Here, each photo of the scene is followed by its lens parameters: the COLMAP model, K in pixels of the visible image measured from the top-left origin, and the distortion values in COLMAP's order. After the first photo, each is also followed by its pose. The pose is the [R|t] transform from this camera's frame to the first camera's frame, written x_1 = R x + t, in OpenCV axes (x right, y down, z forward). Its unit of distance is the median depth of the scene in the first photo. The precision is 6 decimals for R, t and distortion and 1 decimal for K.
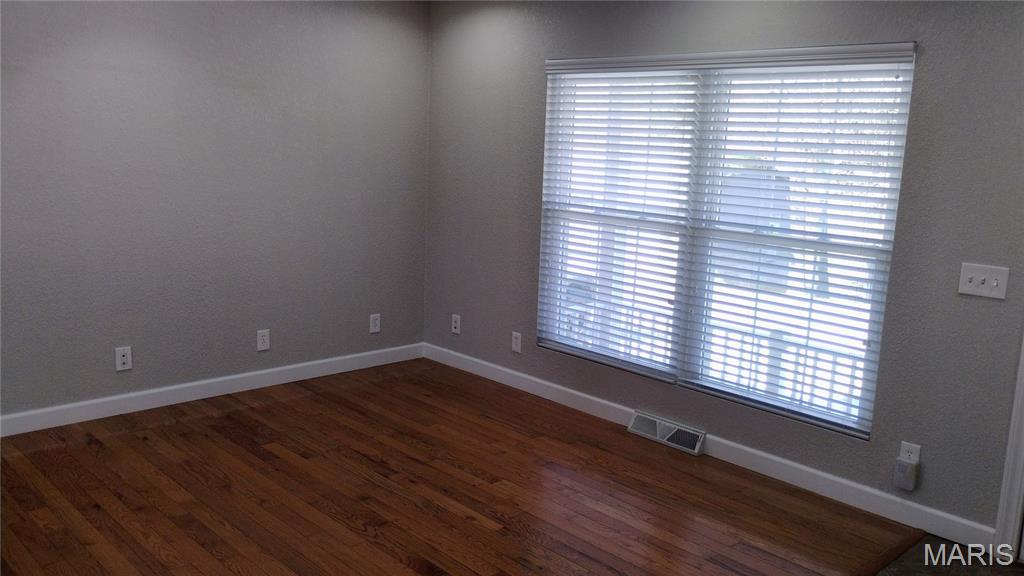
lens RADIAL K [[859.5, 0, 512.0], [0, 859.5, 288.0], [0, 0, 1]] dist [0.059699, 0.003194]
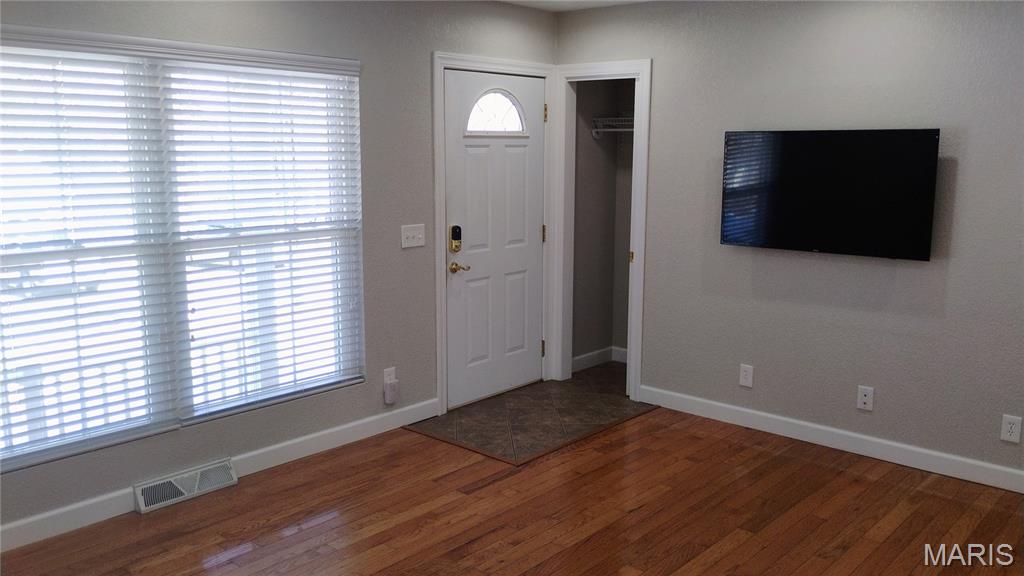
lens RADIAL K [[859.5, 0, 512.0], [0, 859.5, 288.0], [0, 0, 1]] dist [0.059699, 0.003194]
pose [[-0.077548, -0.202646, 0.976177, -0.673978], [0.170993, 0.961913, 0.213269, -0.154789], [-0.982216, 0.183458, -0.039943, 0.713540]]
